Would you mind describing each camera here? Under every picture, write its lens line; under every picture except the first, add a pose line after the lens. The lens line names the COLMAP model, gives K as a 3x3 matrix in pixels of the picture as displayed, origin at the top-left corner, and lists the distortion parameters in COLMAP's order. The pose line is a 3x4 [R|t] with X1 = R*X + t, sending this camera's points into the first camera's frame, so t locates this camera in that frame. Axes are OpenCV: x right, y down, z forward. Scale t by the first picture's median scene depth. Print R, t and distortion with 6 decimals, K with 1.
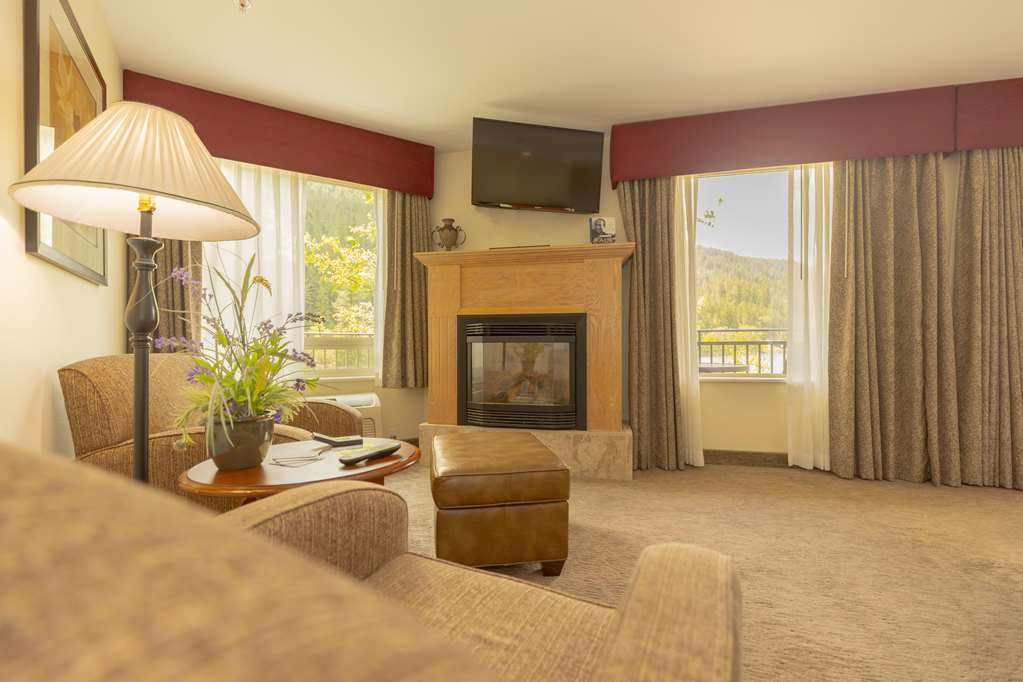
lens RADIAL K [[453.2, 0, 508.1], [0, 453.2, 342.0], [0, 0, 1]] dist [0.002814, -0.000332]
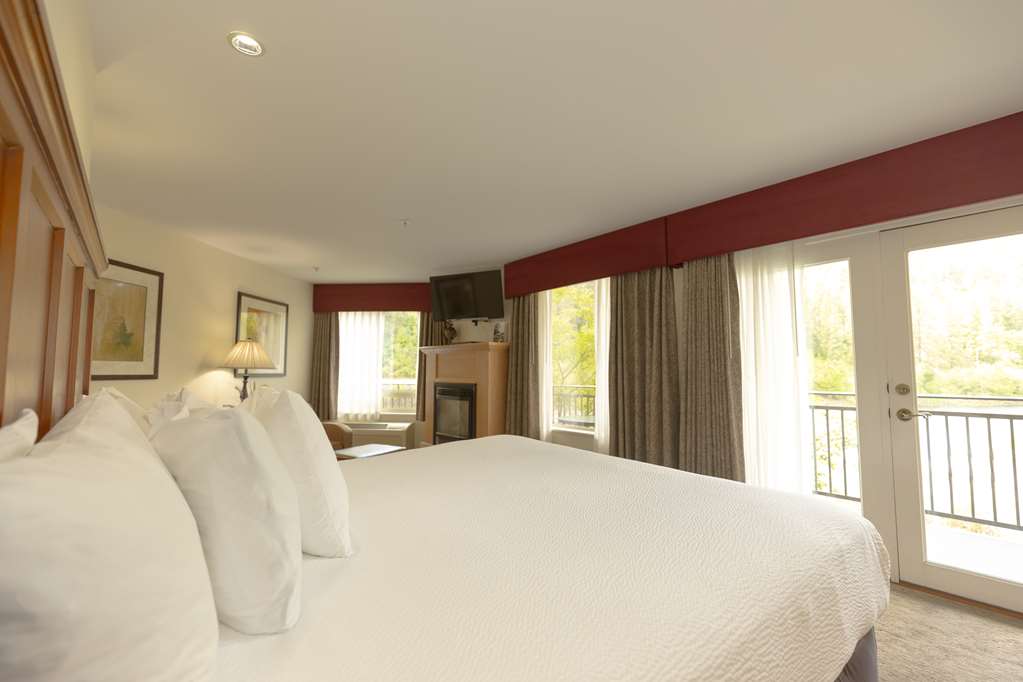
lens RADIAL K [[453.2, 0, 508.1], [0, 453.2, 342.0], [0, 0, 1]] dist [0.002814, -0.000332]
pose [[0.797277, -0.038891, -0.602359, 1.208570], [0.001990, 0.998086, -0.061807, -0.104310], [0.603610, 0.048079, 0.795829, -0.262566]]
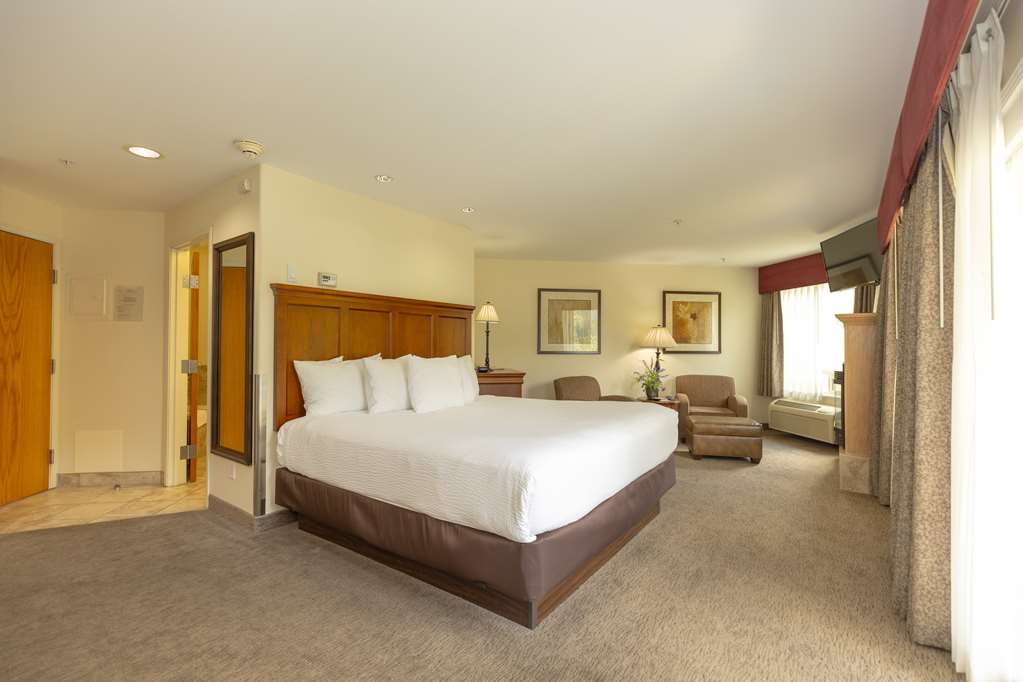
lens RADIAL K [[453.2, 0, 508.1], [0, 453.2, 342.0], [0, 0, 1]] dist [0.002814, -0.000332]
pose [[-0.391078, -0.015439, -0.920228, 1.760385], [0.001562, 0.999847, -0.017439, -0.100987], [0.920356, -0.008258, -0.390994, 0.561994]]
